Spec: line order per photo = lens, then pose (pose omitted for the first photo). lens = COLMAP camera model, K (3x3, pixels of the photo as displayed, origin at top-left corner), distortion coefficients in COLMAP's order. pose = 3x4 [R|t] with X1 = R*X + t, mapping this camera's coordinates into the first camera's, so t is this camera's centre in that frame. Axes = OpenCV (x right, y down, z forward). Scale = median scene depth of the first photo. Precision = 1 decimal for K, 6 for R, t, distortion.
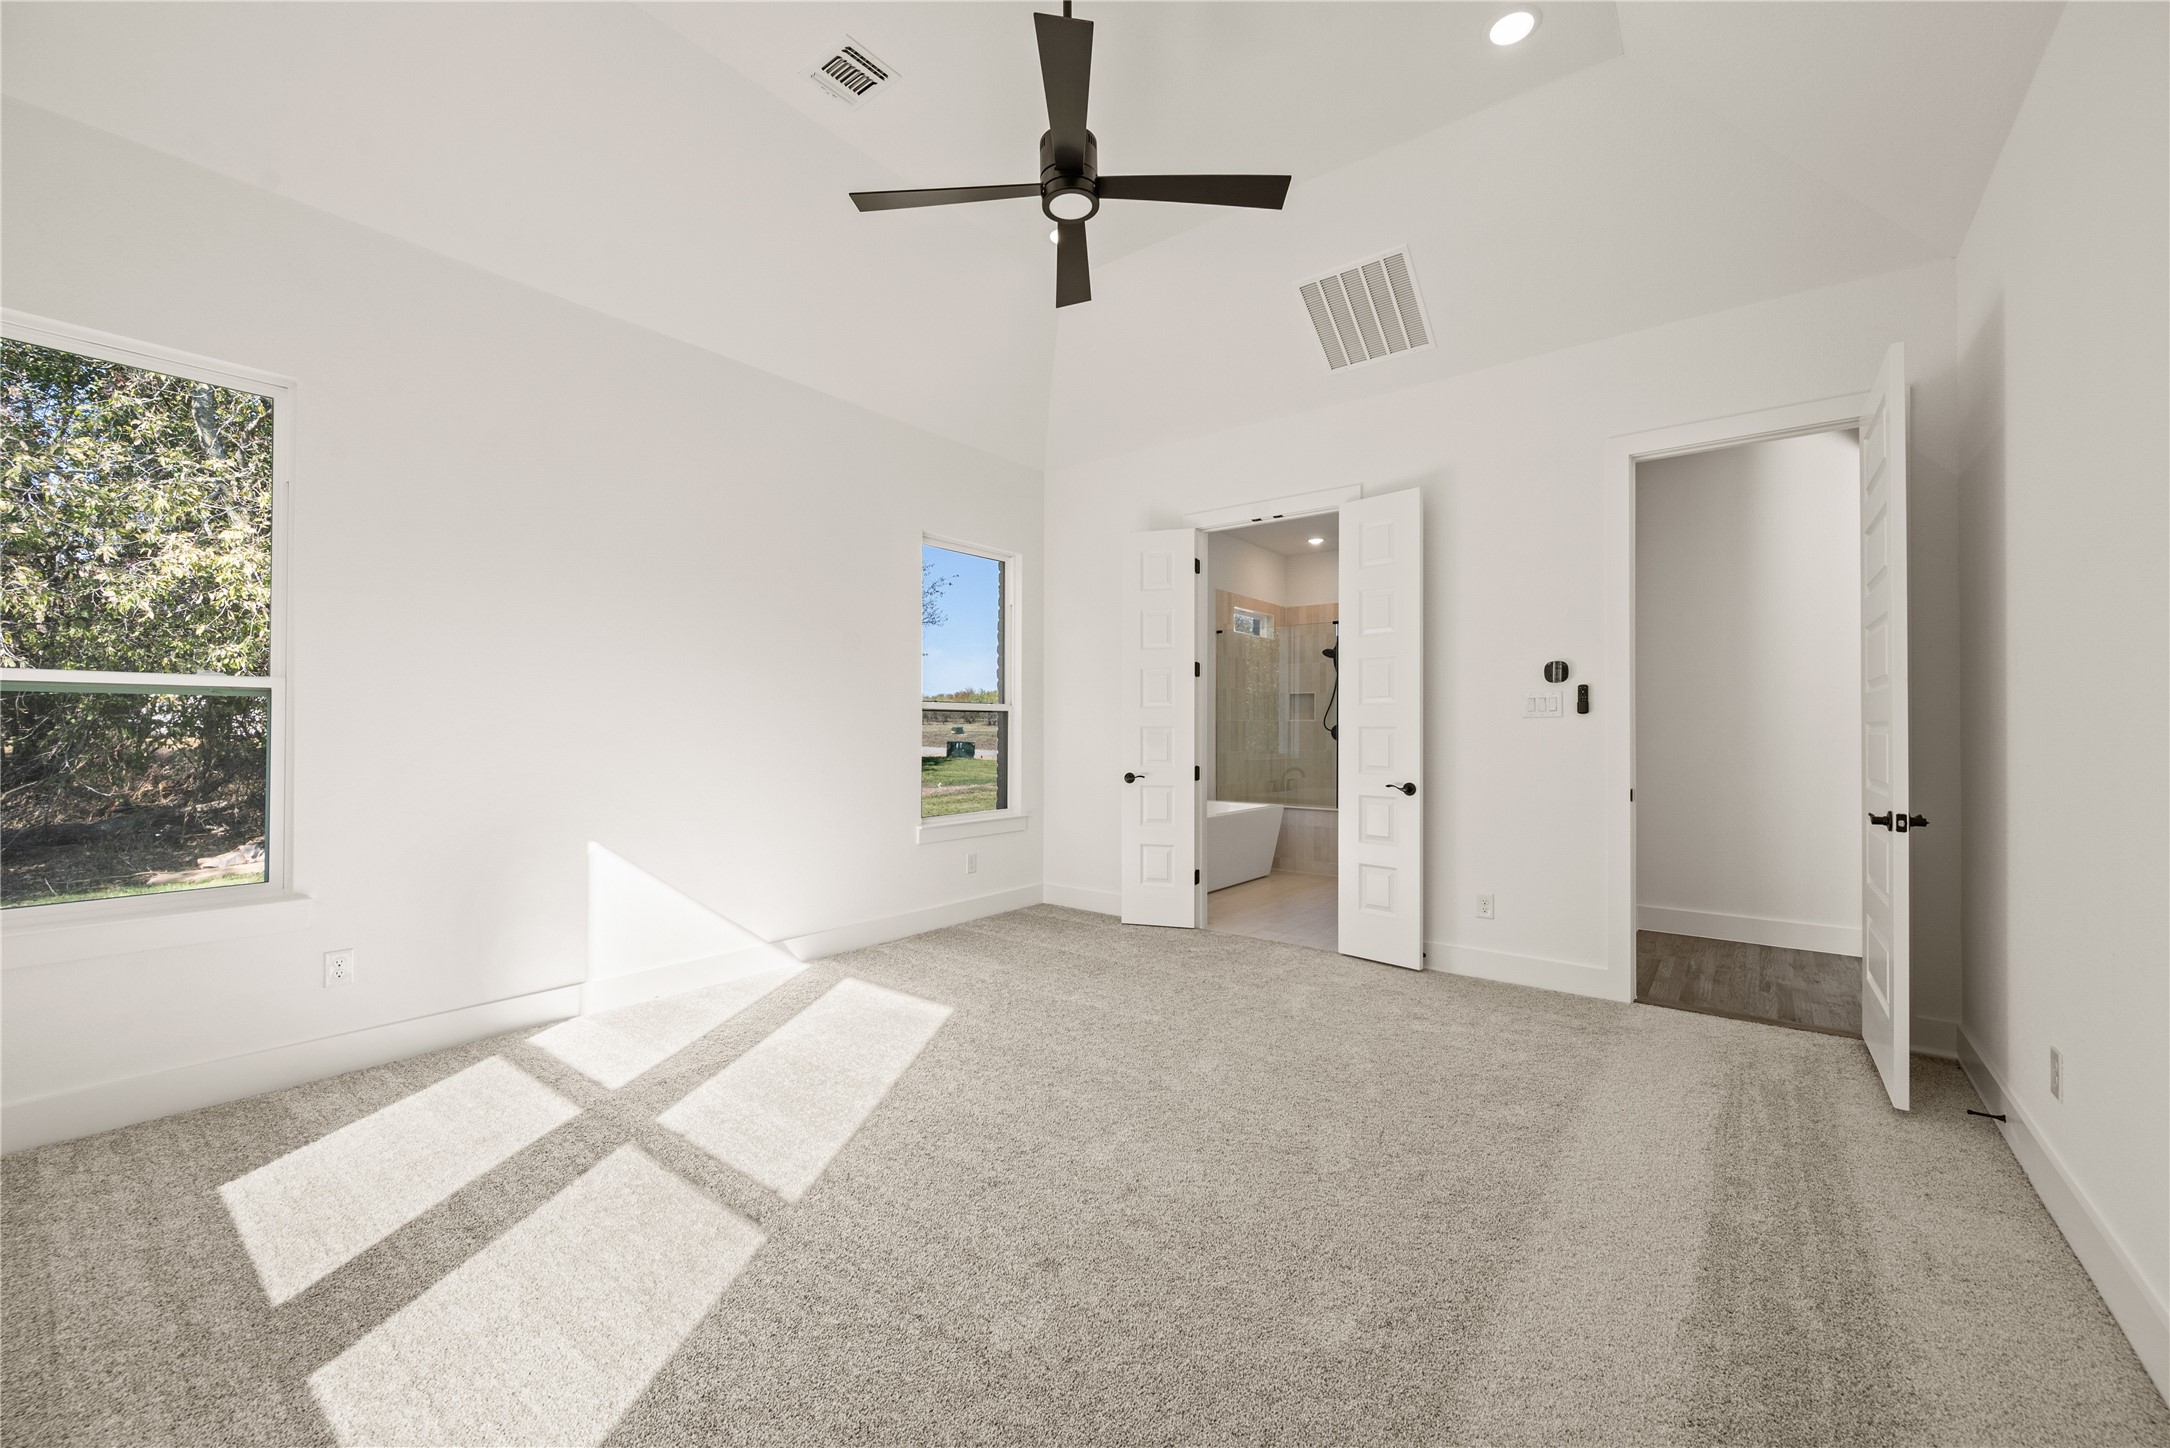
lens RADIAL K [[859.7, 0, 1090.7], [0, 859.7, 721.4], [0, 0, 1]] dist [-0.003556, 0.001121]
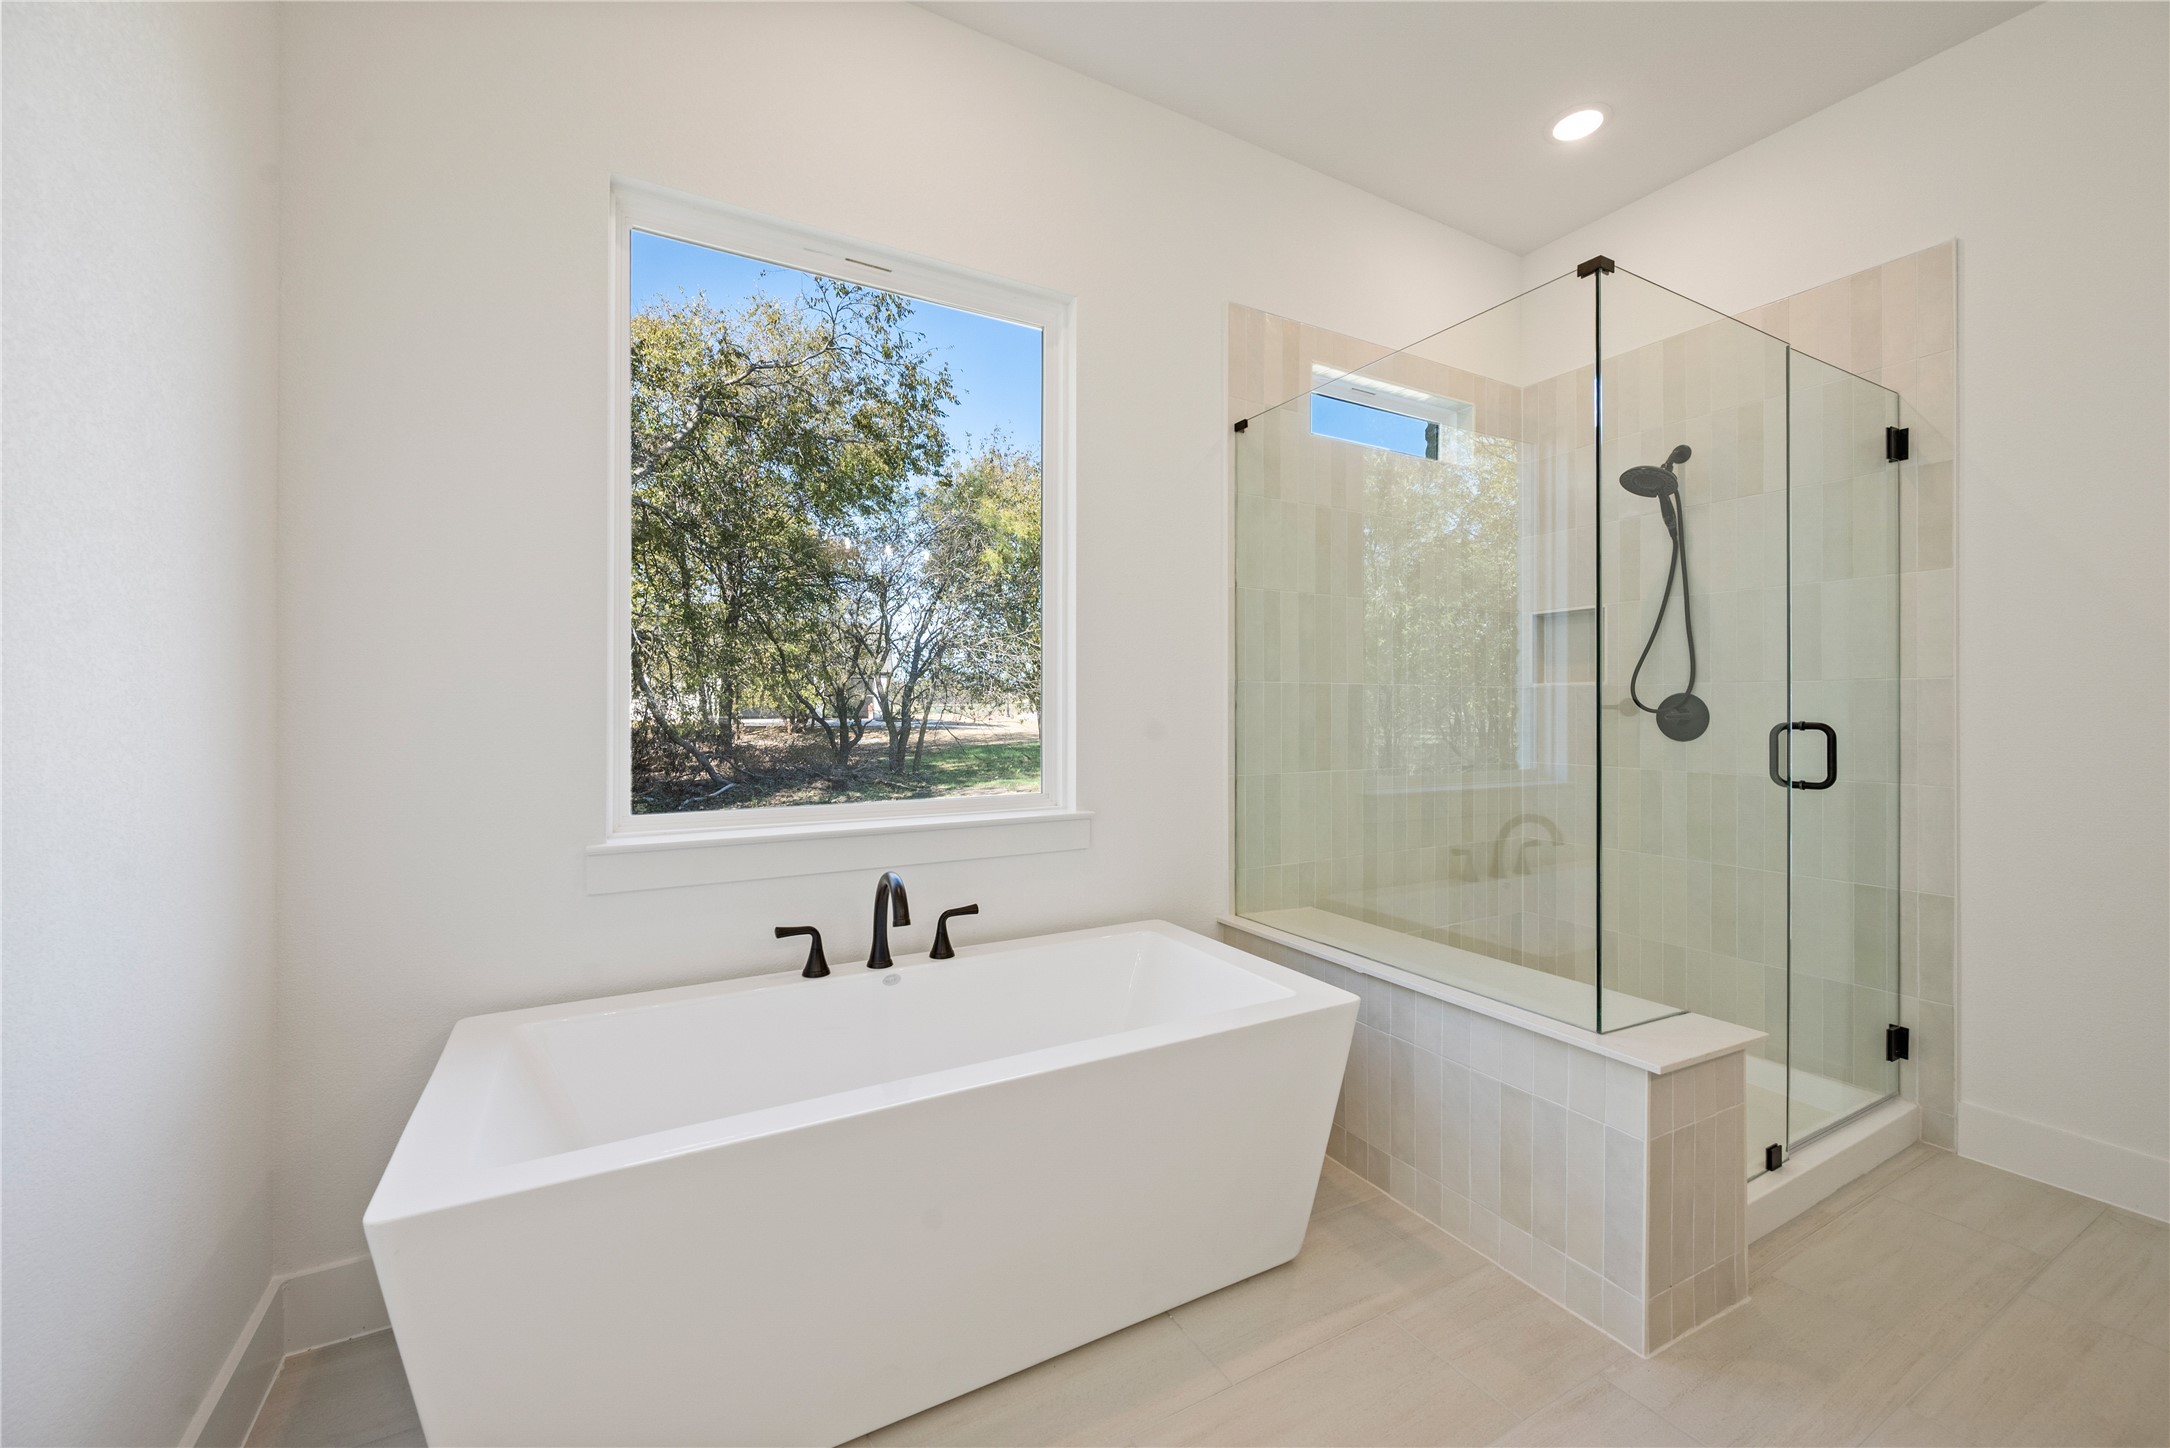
lens RADIAL K [[859.7, 0, 1088.4], [0, 859.7, 705.7], [0, 0, 1]] dist [-0.003556, 0.001121]
pose [[0.918944, -0.003907, -0.394370, 0.206685], [0.005353, 0.999982, 0.002566, 0.006345], [0.394353, -0.004469, 0.918948, 0.592781]]
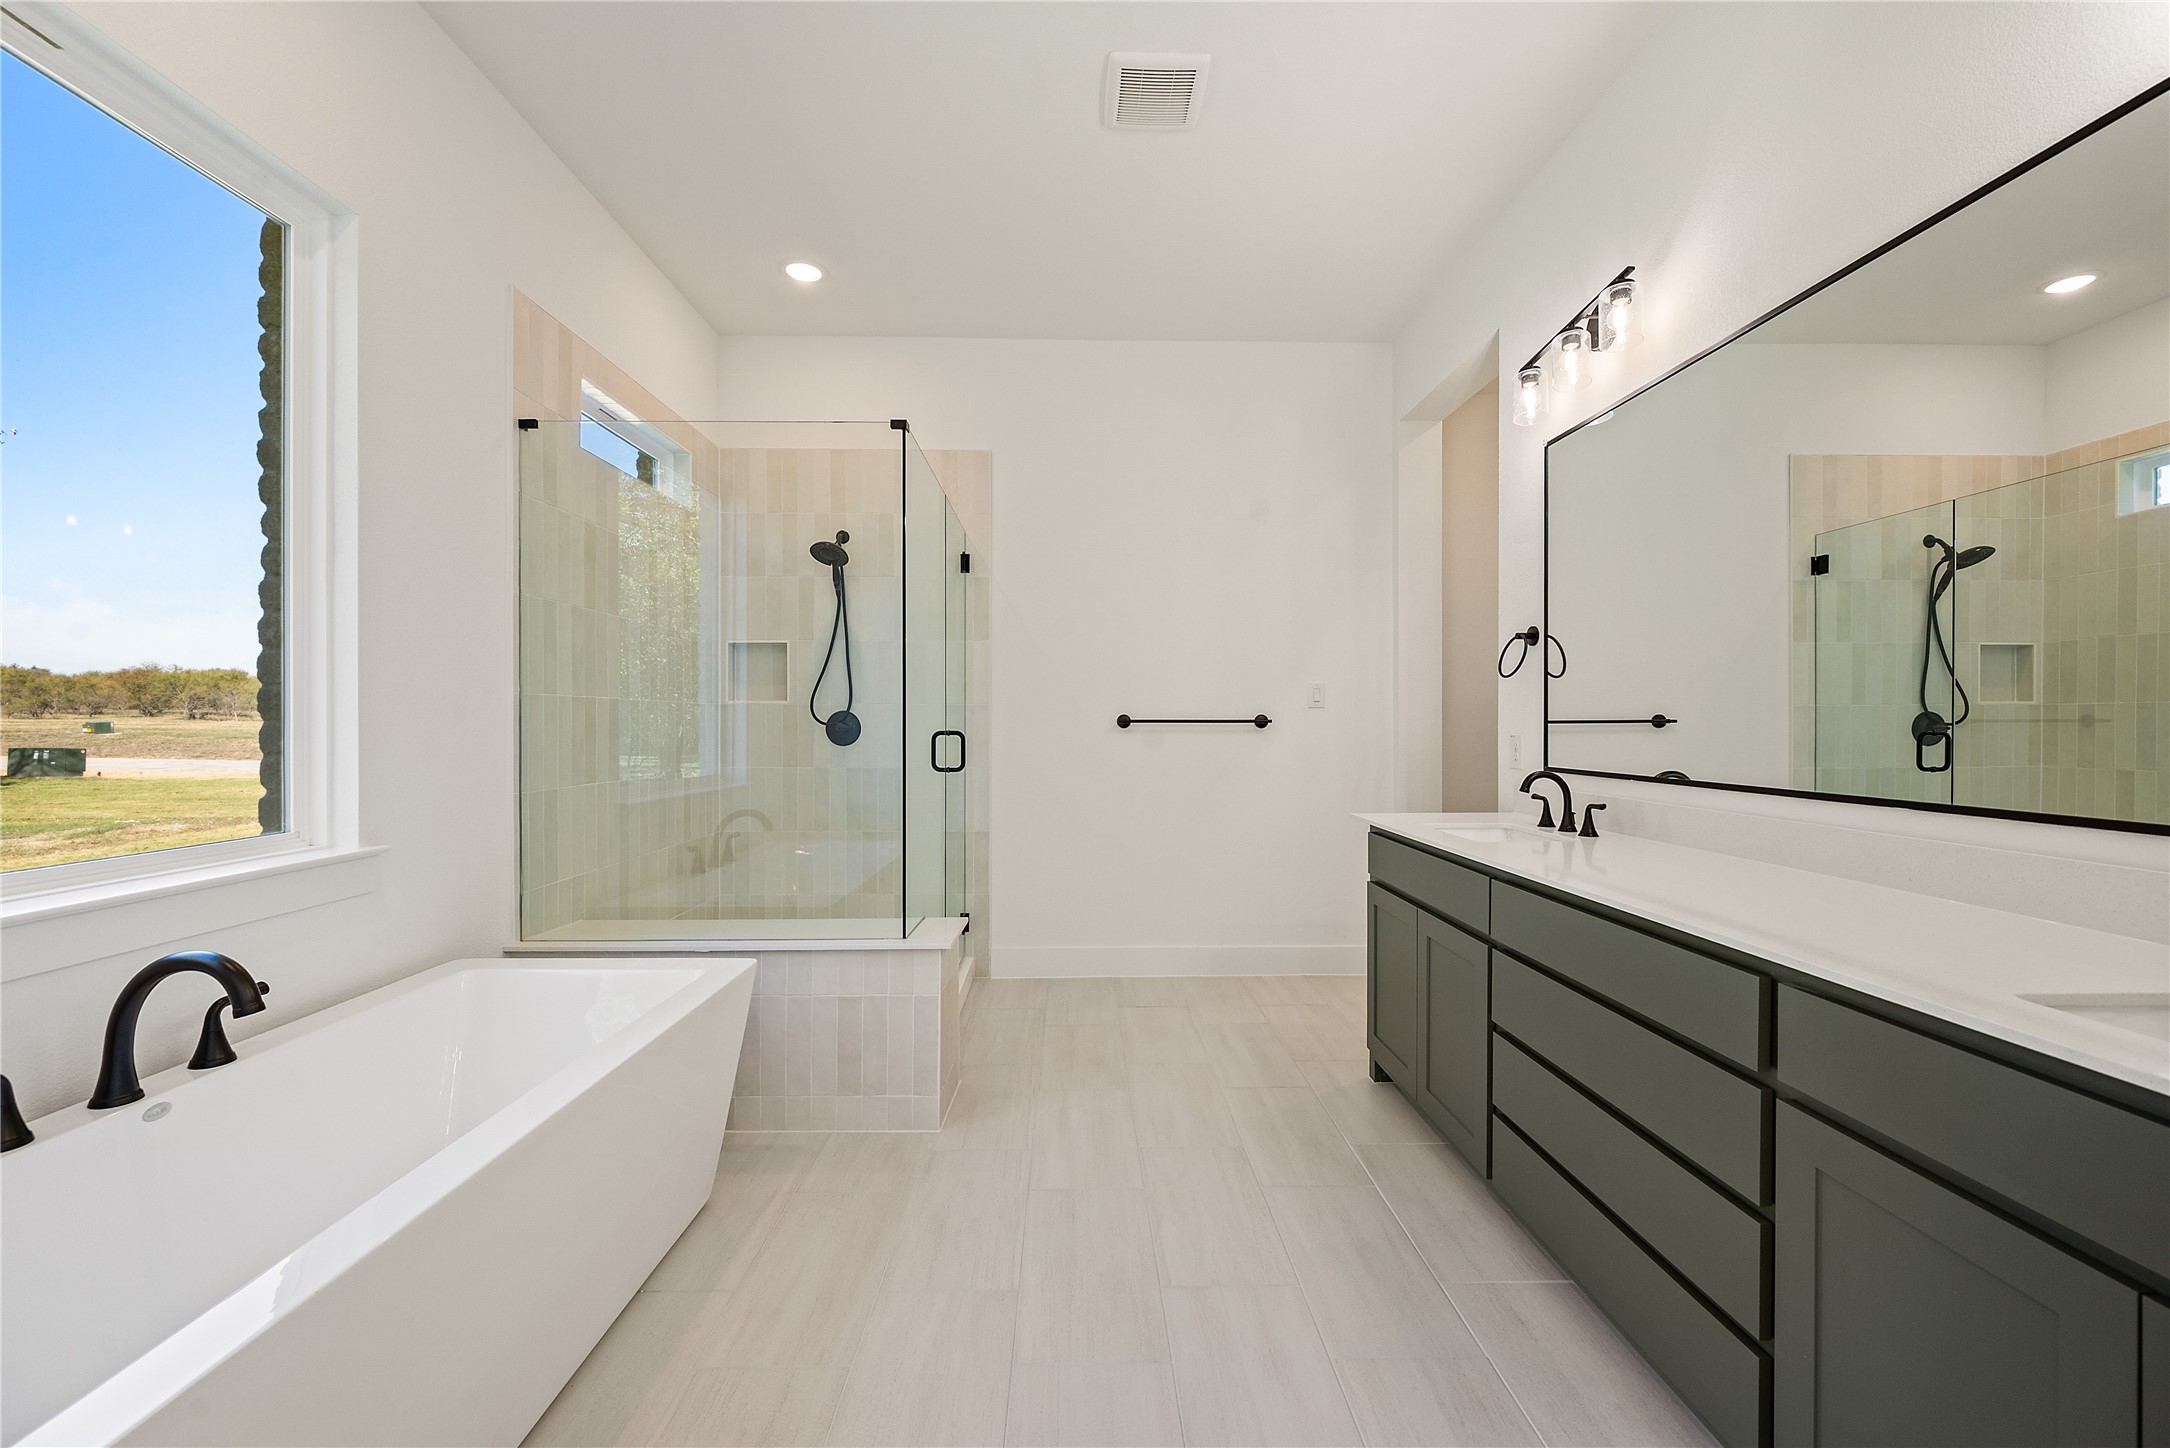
lens RADIAL K [[859.7, 0, 1085.0], [0, 859.7, 724.4], [0, 0, 1]] dist [-0.003556, 0.001121]
pose [[0.780621, -0.004029, 0.624992, 0.099625], [-0.002616, 0.999949, 0.009714, 0.005899], [-0.625000, -0.009218, 0.780571, 0.550204]]
